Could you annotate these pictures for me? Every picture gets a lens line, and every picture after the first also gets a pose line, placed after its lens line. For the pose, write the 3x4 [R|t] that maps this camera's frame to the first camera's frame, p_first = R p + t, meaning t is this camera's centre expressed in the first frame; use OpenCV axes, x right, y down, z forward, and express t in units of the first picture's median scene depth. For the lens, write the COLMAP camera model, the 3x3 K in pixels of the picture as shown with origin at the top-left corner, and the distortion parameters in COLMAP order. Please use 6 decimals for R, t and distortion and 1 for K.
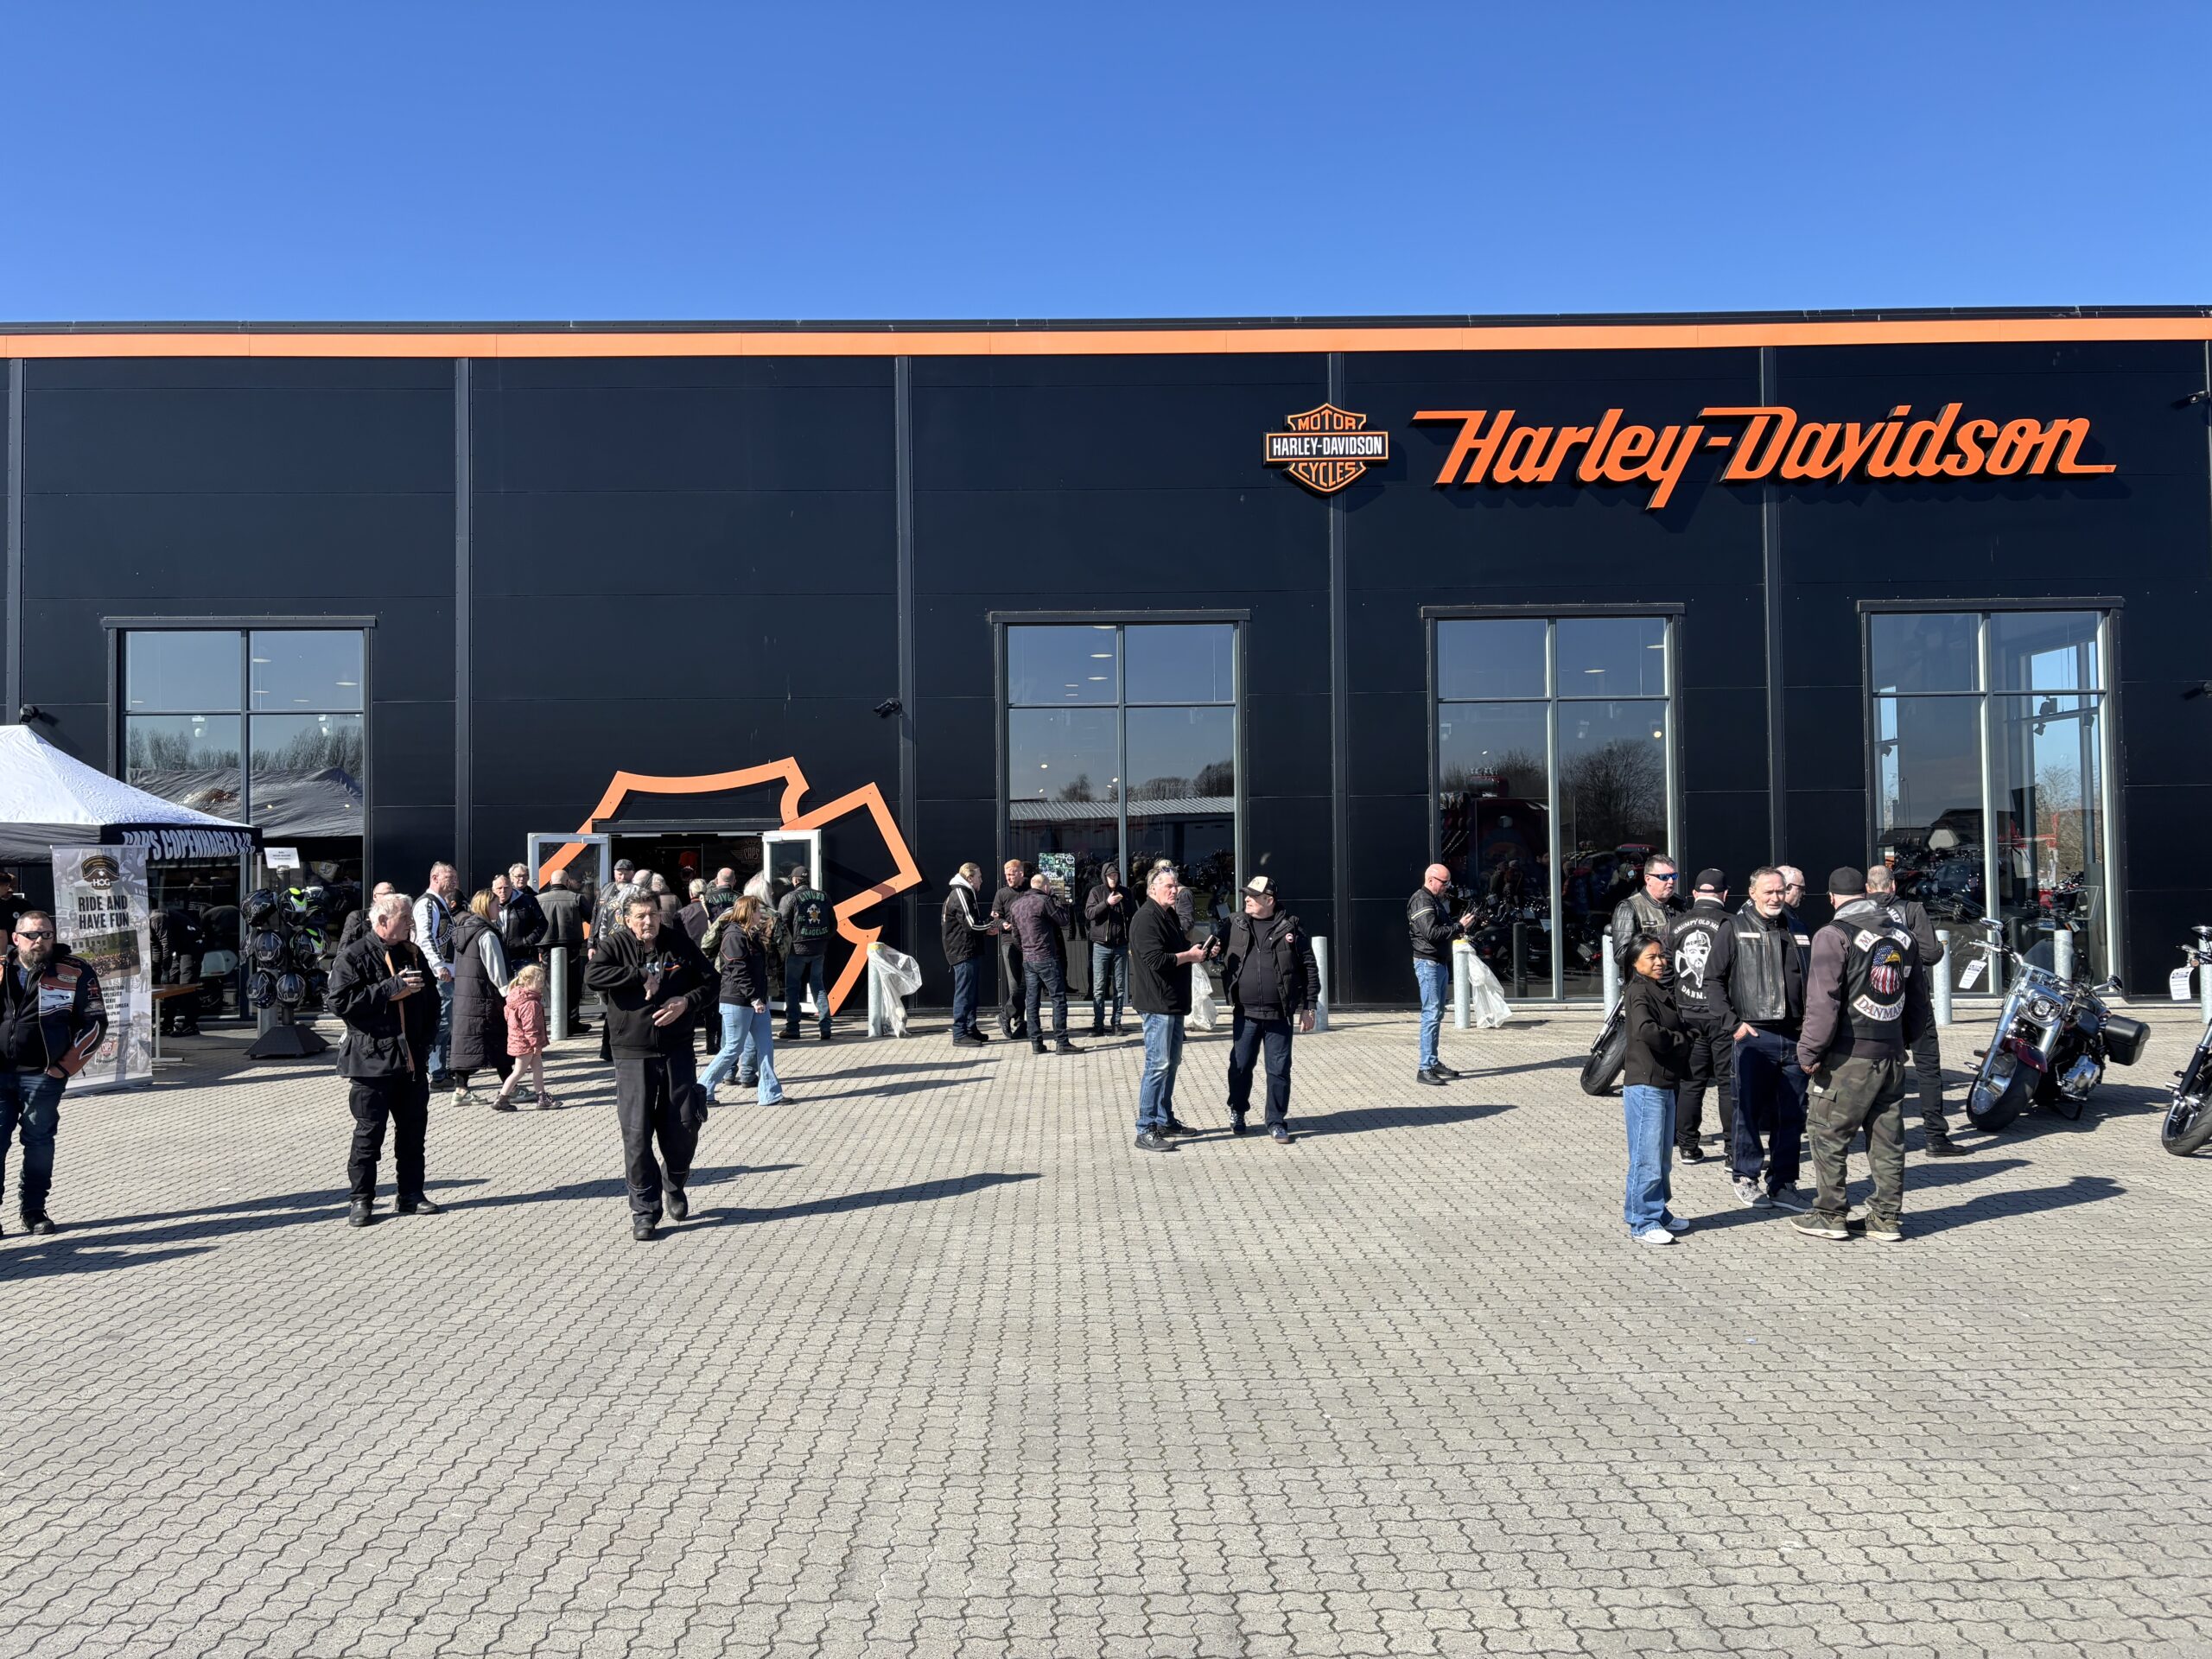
lens RADIAL K [[1666.8, 0, 1106.0], [0, 1666.8, 829.5], [0, 0, 1]] dist [-0.002381, 0.004107]
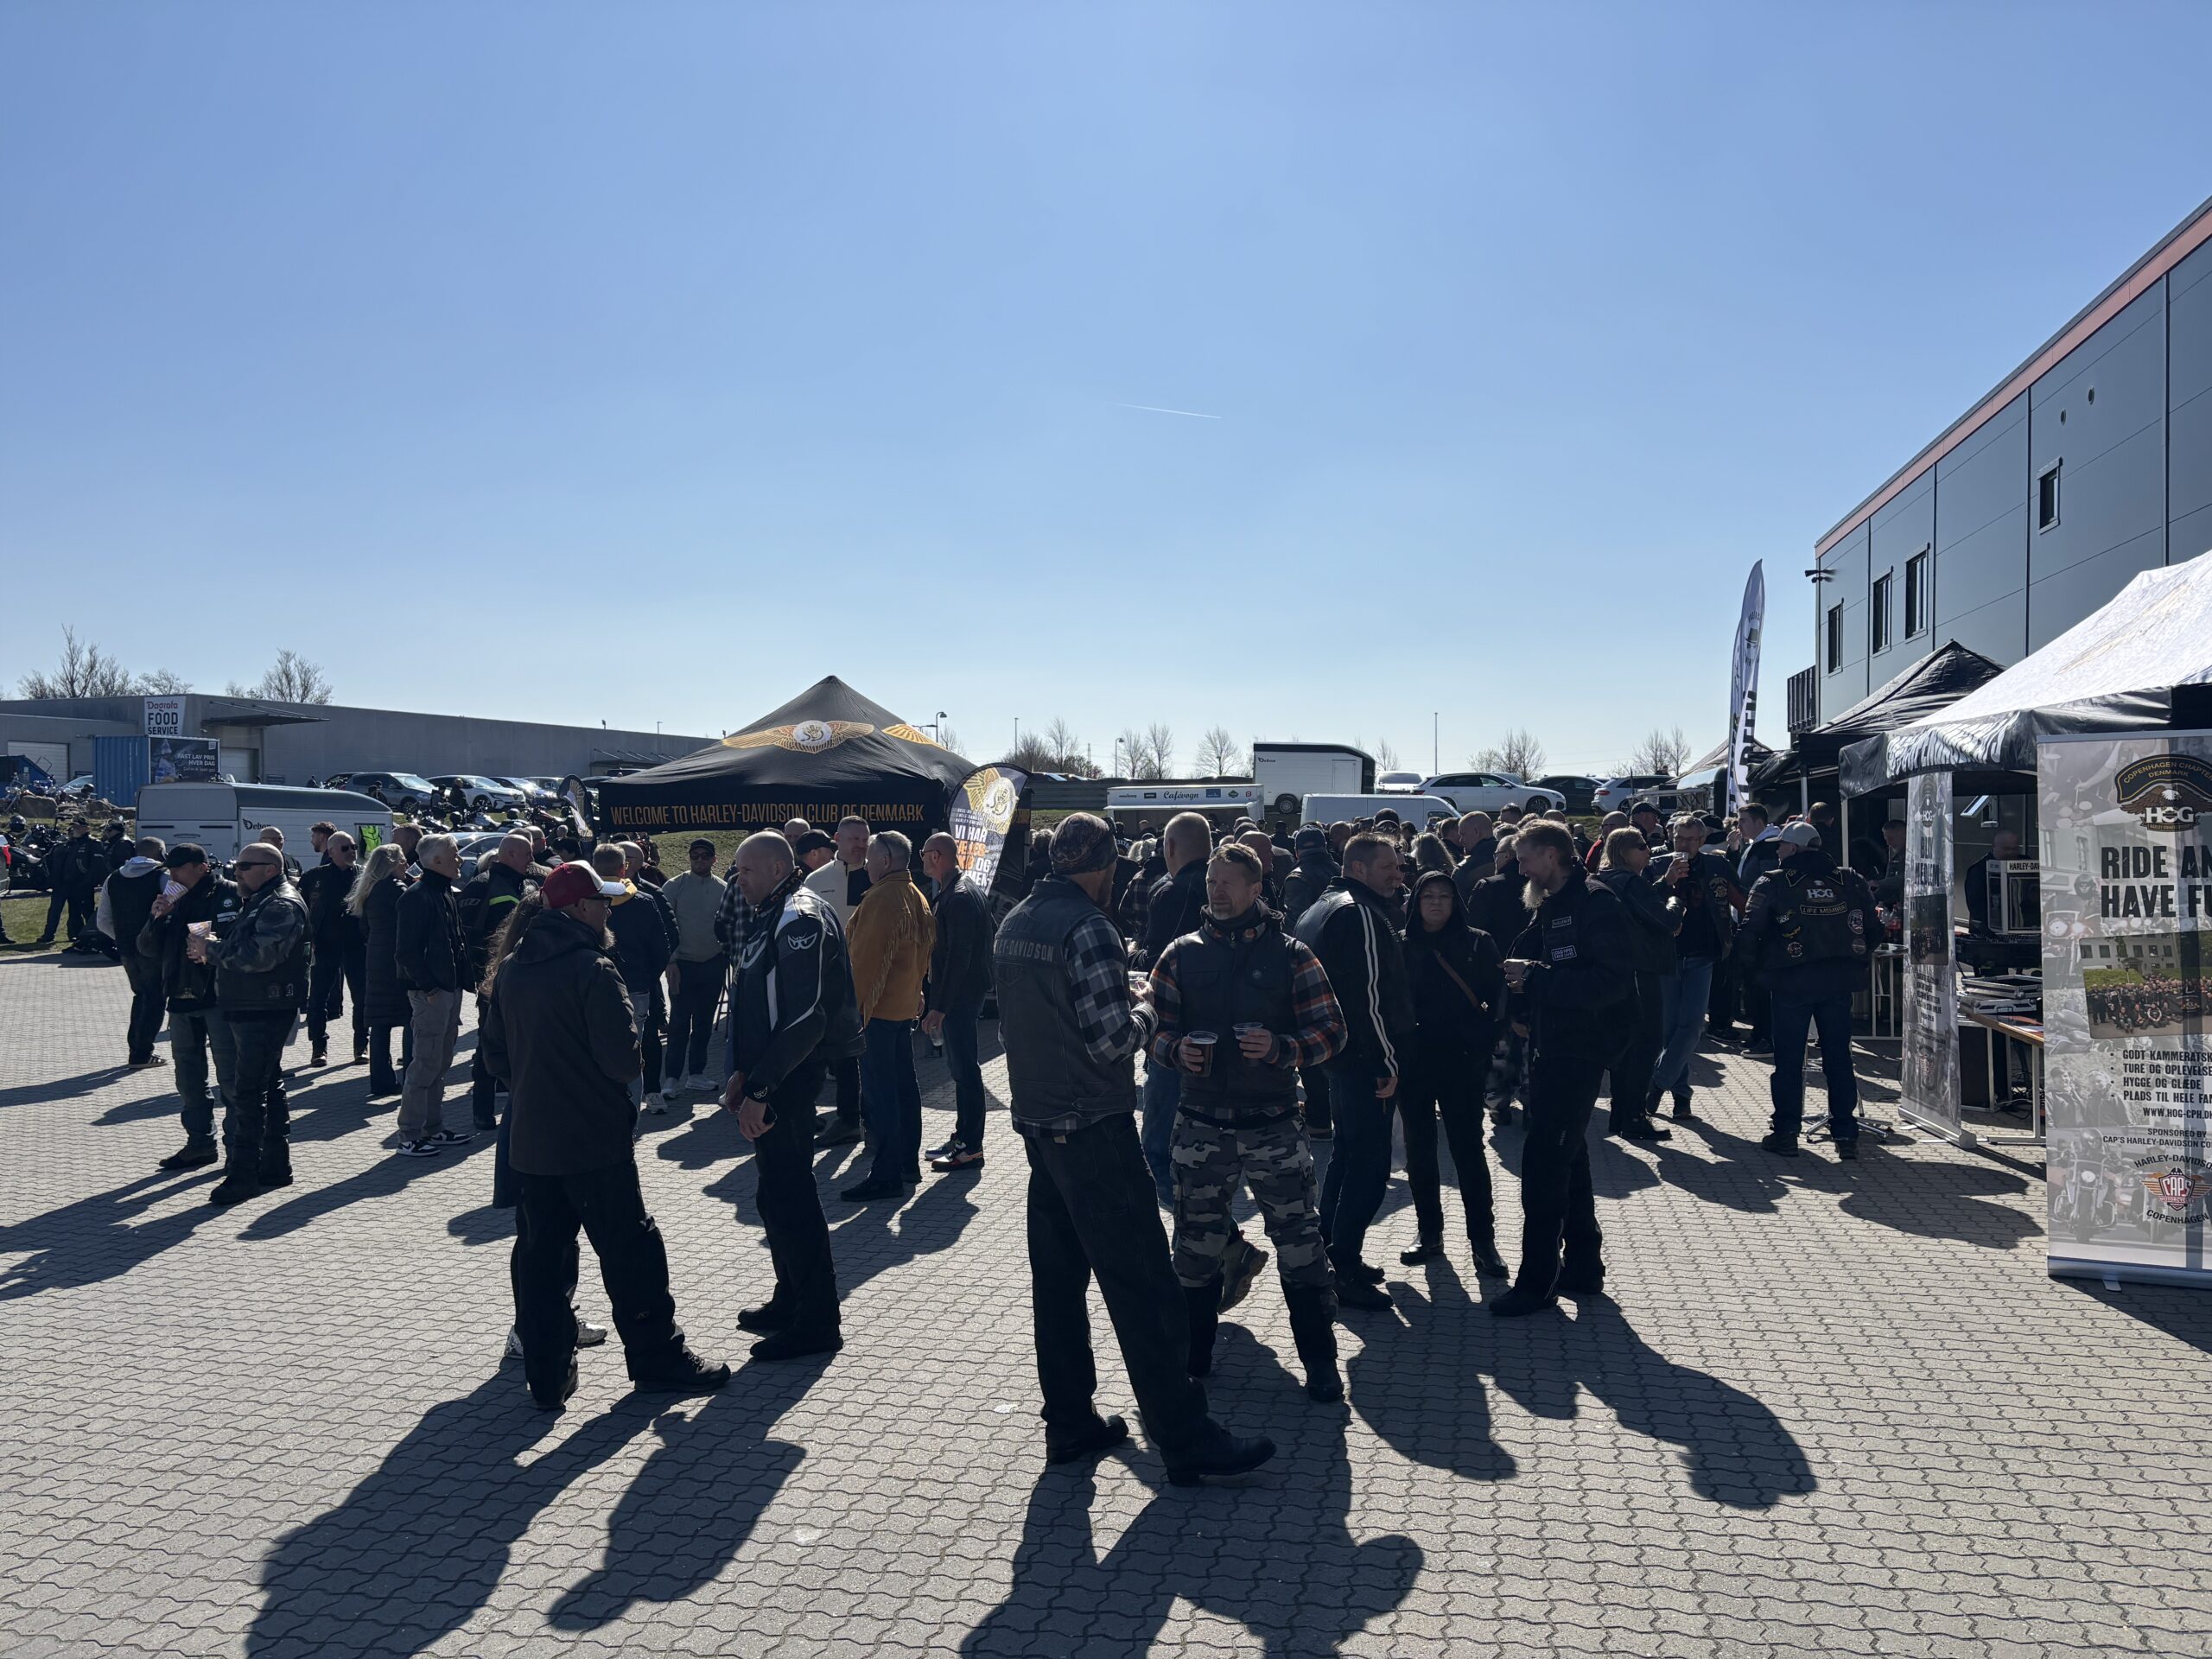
lens RADIAL K [[1675.0, 0, 1106.0], [0, 1675.0, 829.5], [0, 0, 1]] dist [0.060452, -0.056724]
pose [[-0.246970, 0.020564, -0.968805, -0.070041], [0.037935, 0.999214, 0.011539, 0.014510], [0.968280, -0.033902, -0.247556, 0.617513]]
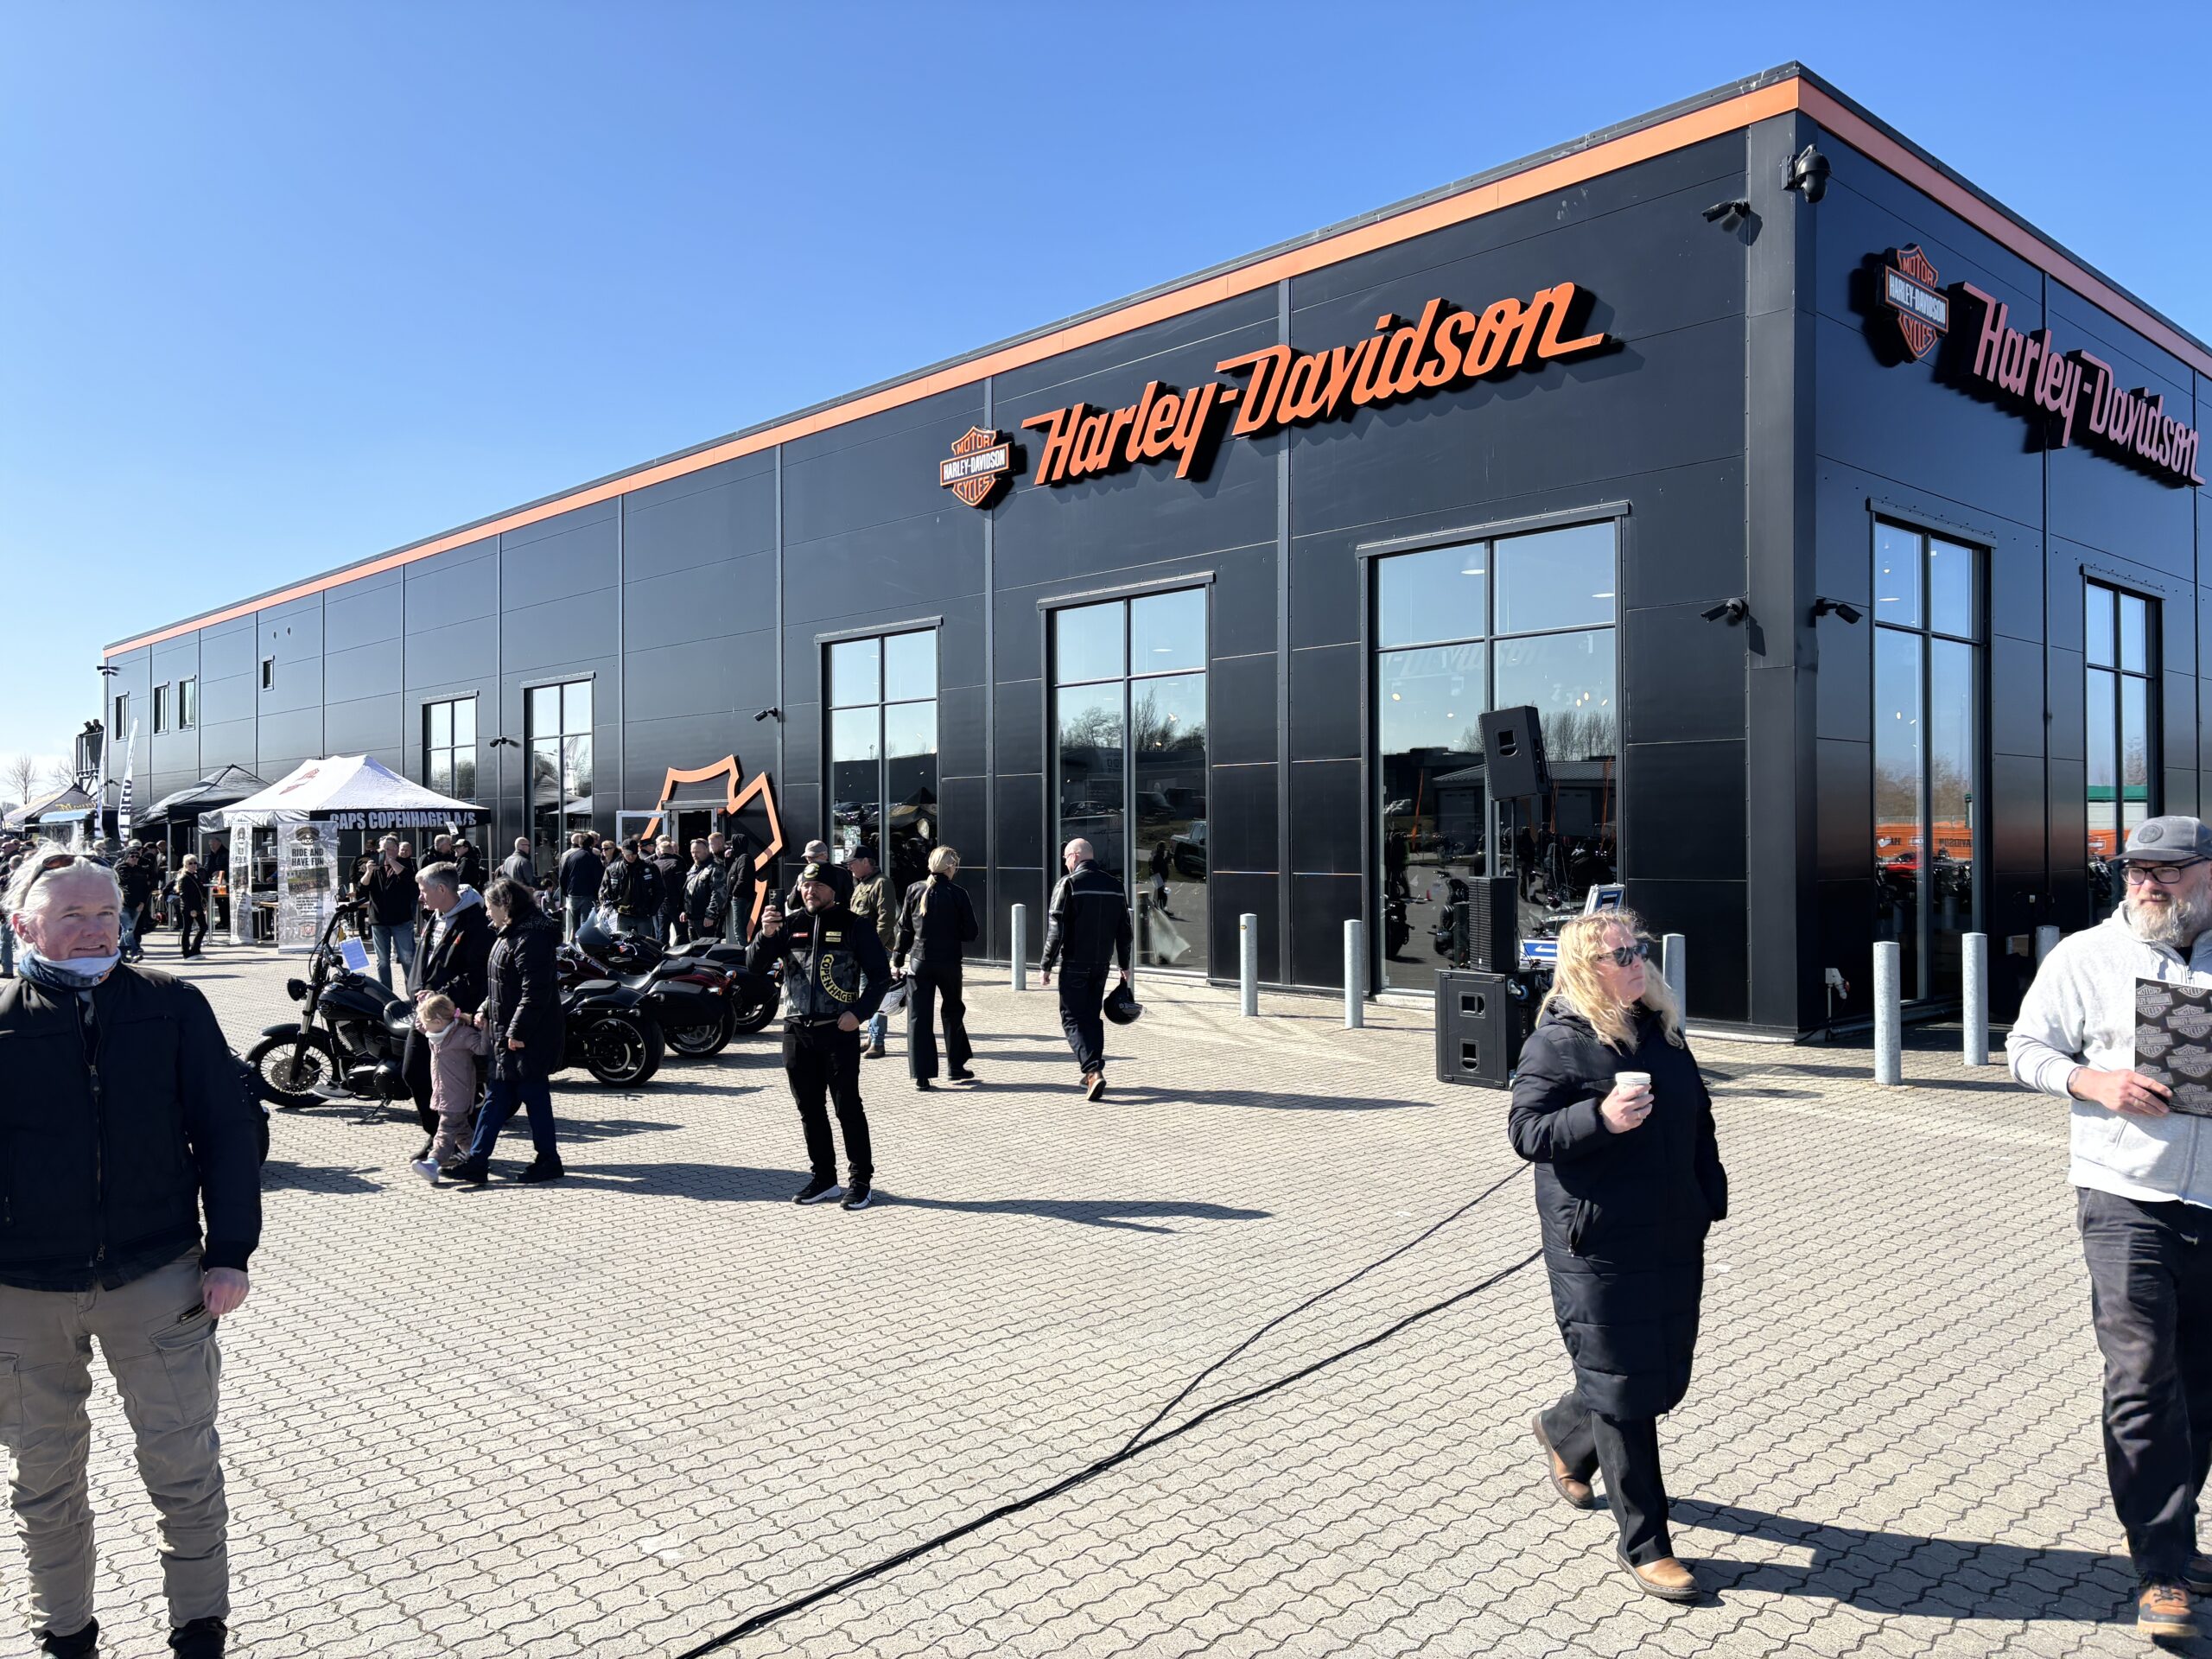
lens RADIAL K [[1688.4, 0, 1077.1], [0, 1688.4, 839.3], [0, 0, 1]] dist [-0.006887, -0.009148]
pose [[0.655014, 0.015172, -0.755465, 1.037653], [0.014104, 0.999379, 0.032299, -0.014647], [0.755485, -0.031812, 0.654393, 0.303075]]
